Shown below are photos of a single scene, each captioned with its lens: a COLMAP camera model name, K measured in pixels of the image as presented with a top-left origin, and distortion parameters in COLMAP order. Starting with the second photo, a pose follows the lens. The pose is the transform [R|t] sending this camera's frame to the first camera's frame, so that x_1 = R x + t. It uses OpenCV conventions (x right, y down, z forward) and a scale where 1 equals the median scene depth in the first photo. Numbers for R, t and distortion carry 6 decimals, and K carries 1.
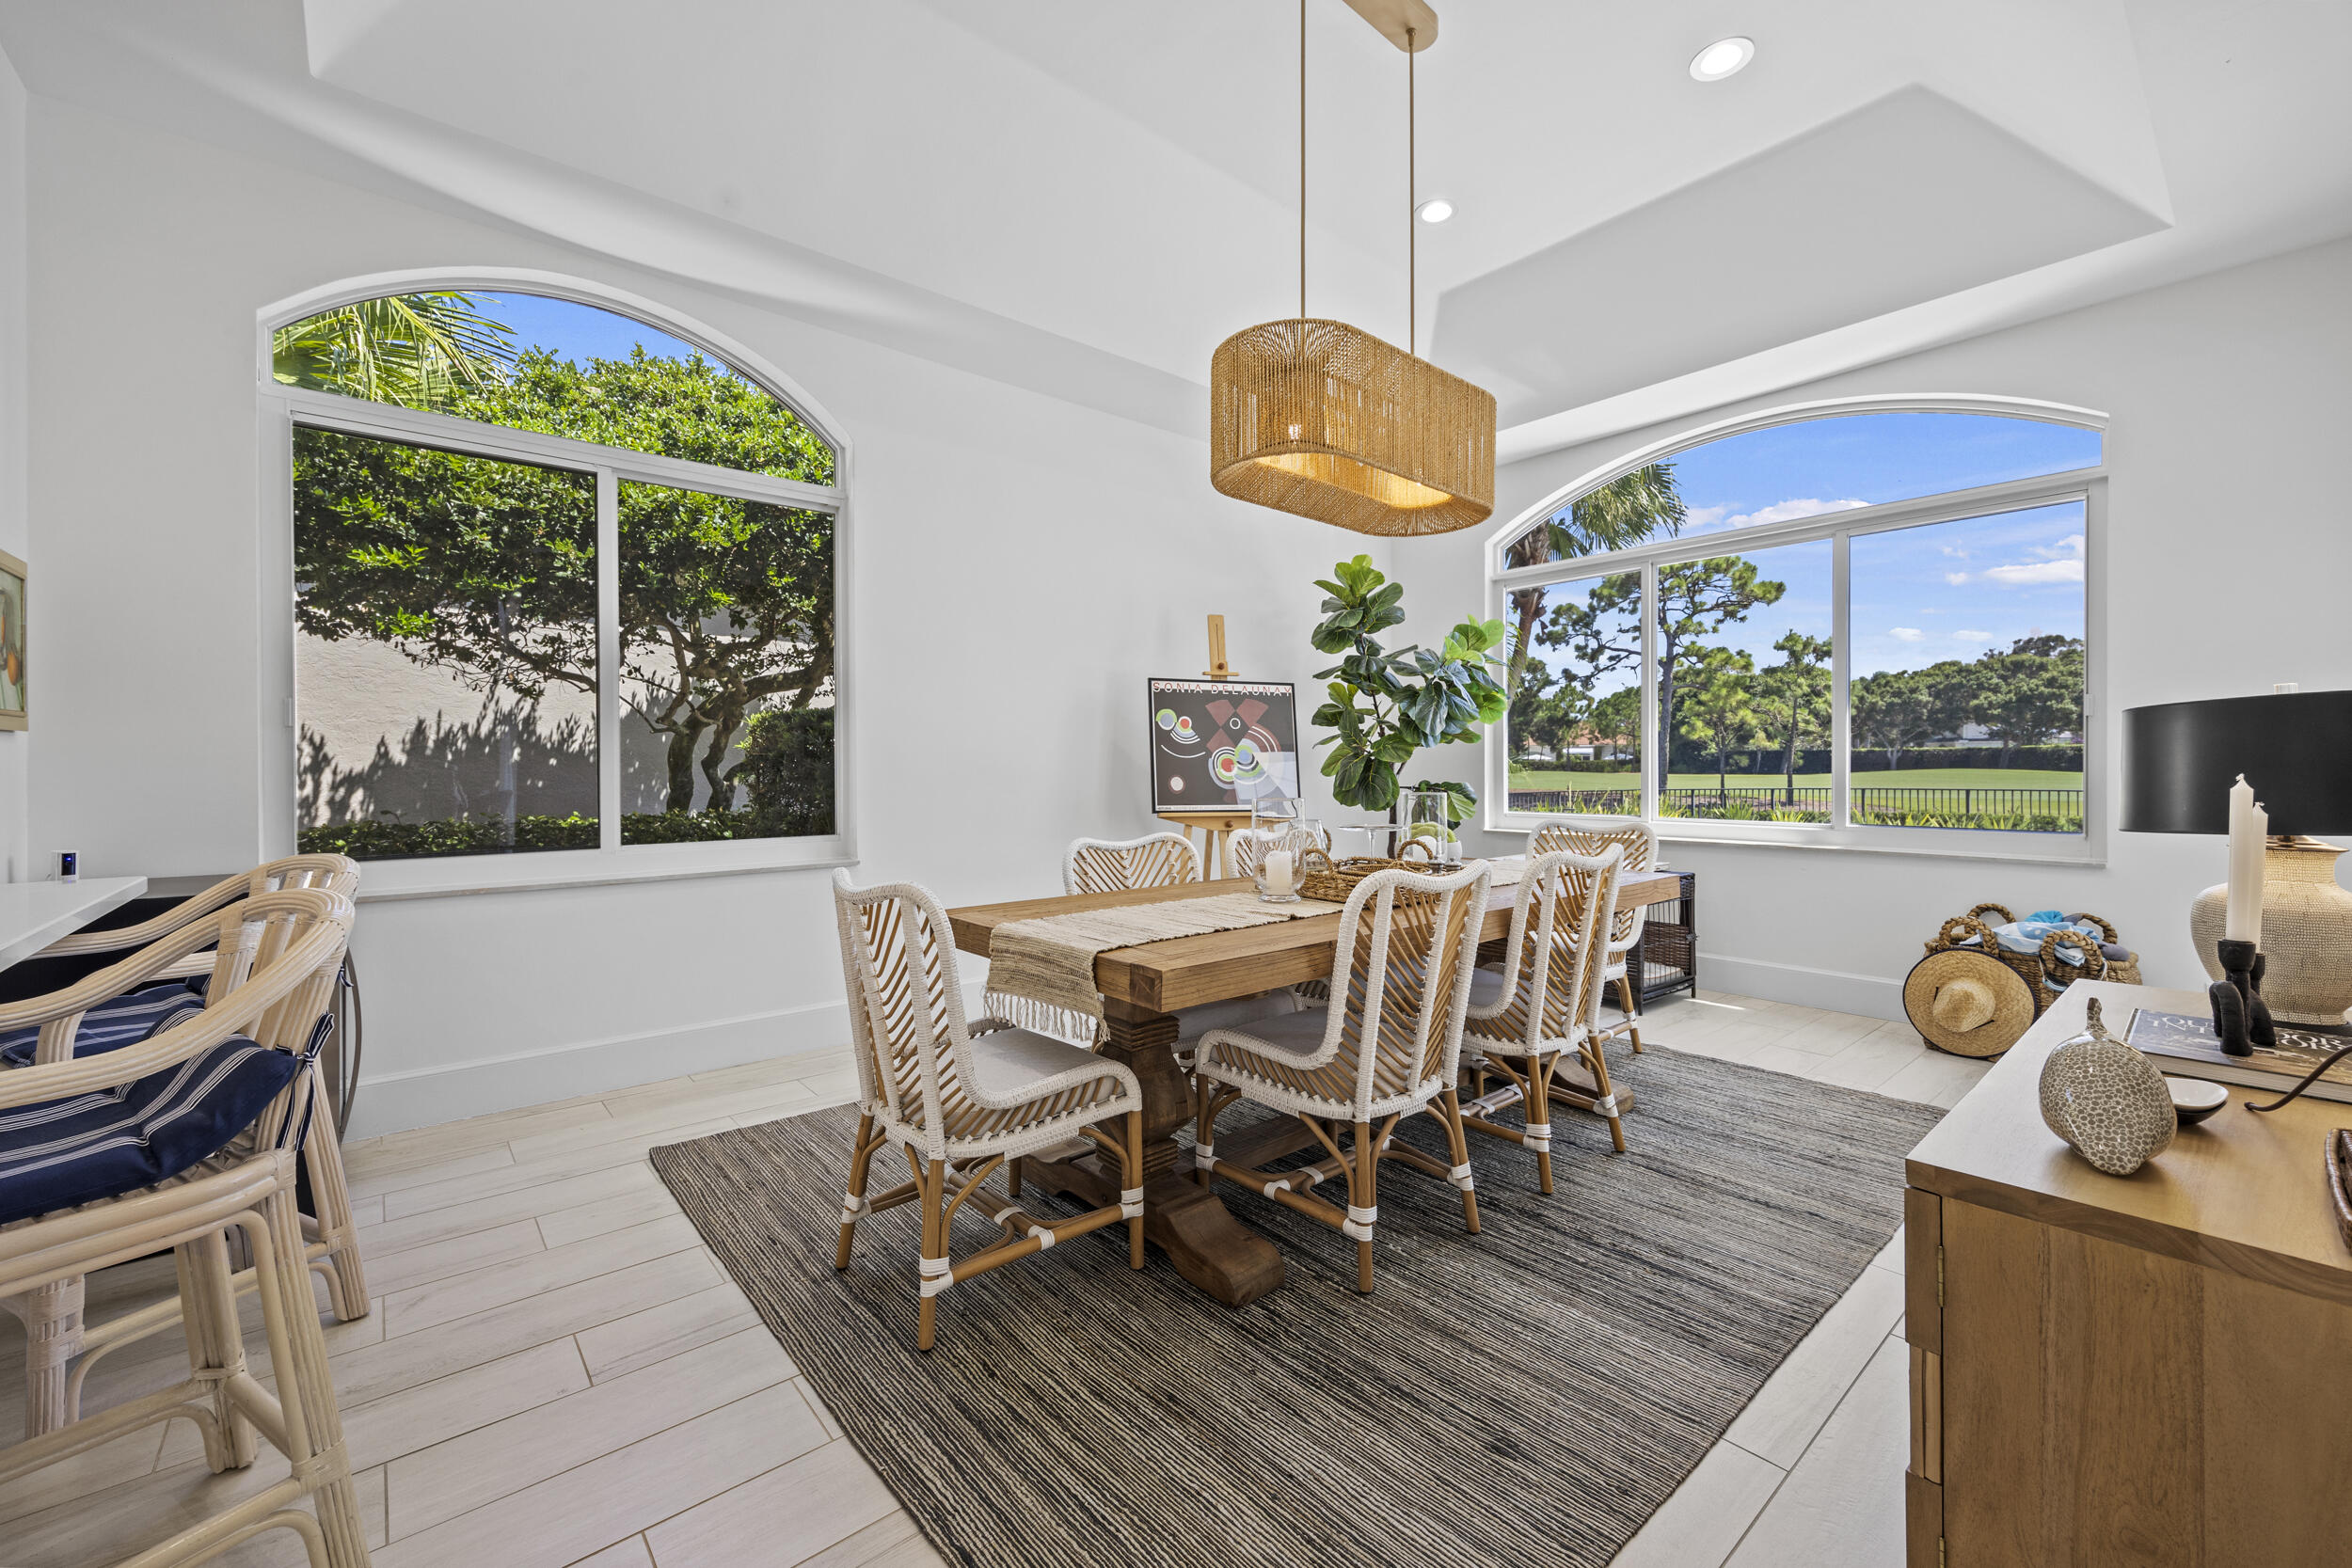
lens RADIAL K [[937.3, 0, 1161.2], [0, 937.3, 774.2], [0, 0, 1]] dist [0.002780, -0.000311]
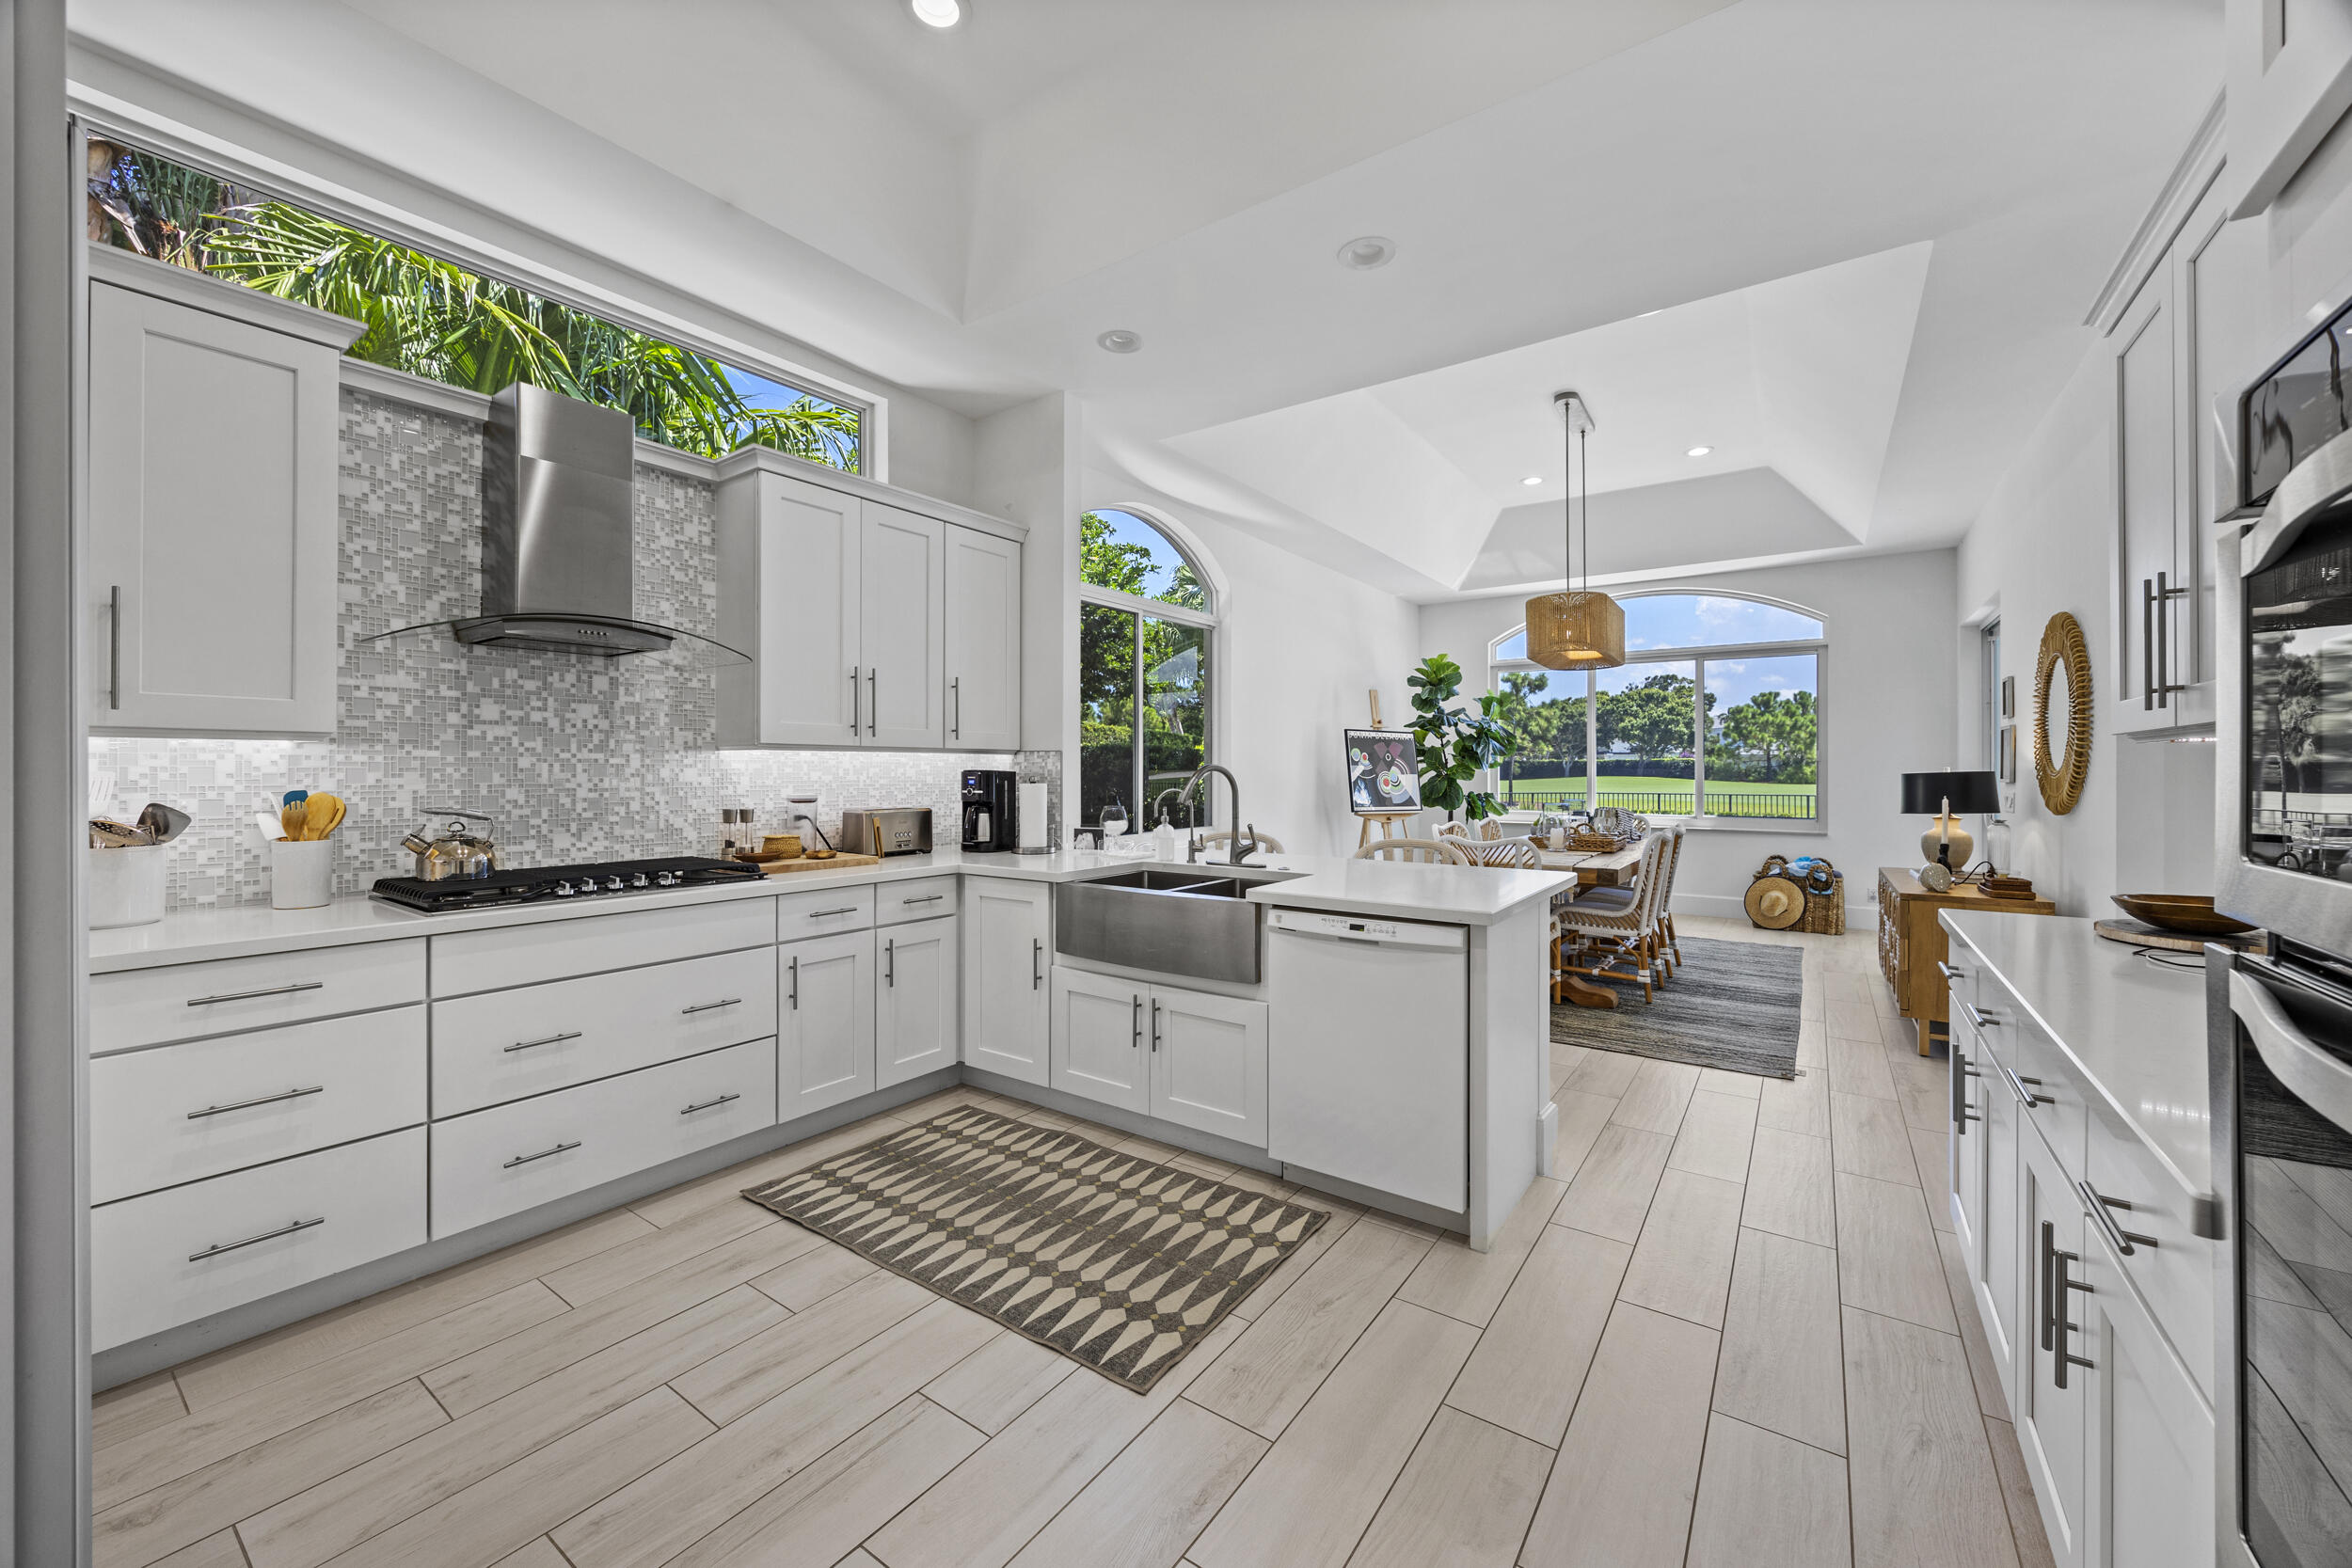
lens RADIAL K [[885.1, 0, 1165.7], [0, 885.1, 768.8], [0, 0, 1]] dist [0.002154, 0.000056]
pose [[0.969056, 0.004842, 0.246793, -0.616247], [-0.002144, 0.999935, -0.011200, -0.014027], [-0.246831, 0.010324, 0.969004, -0.367825]]
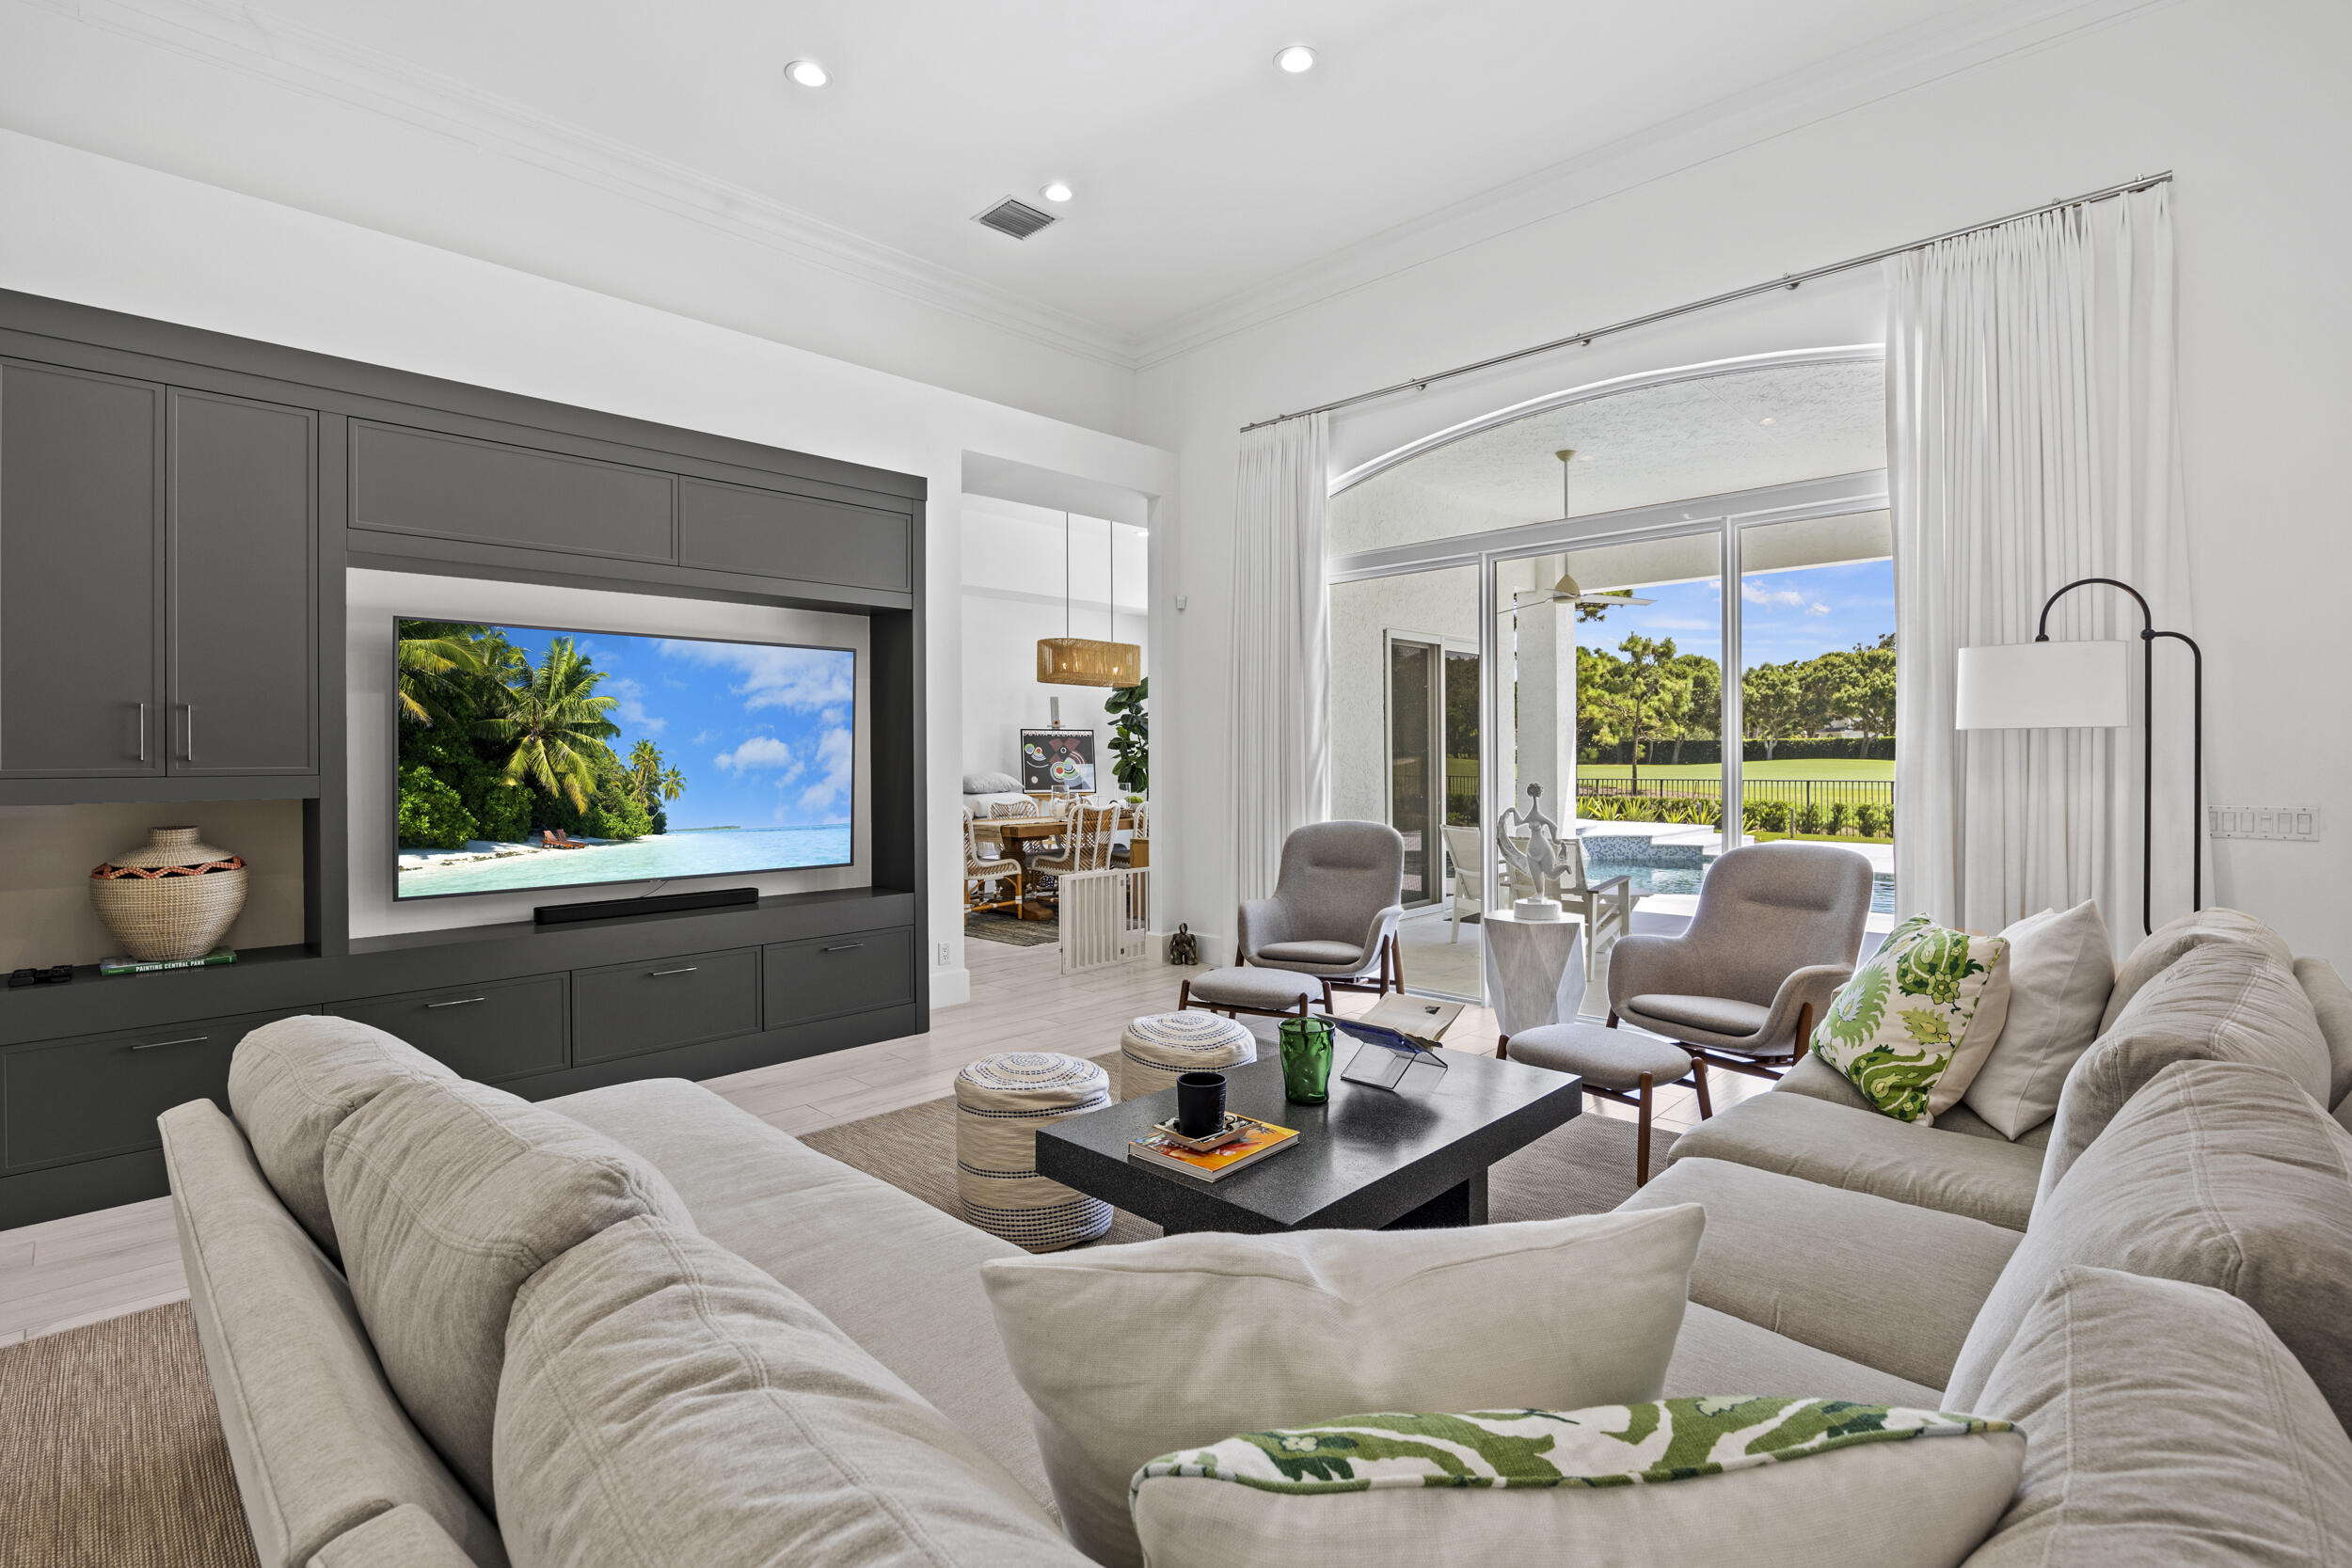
lens RADIAL K [[1068.2, 0, 1184.7], [0, 1068.2, 760.8], [0, 0, 1]] dist [-0.002274, -0.000120]
pose [[0.992618, -0.002420, 0.121256, 0.053052], [0.002896, 0.999989, -0.003747, -0.019414], [-0.121246, 0.004071, 0.992614, -1.247252]]
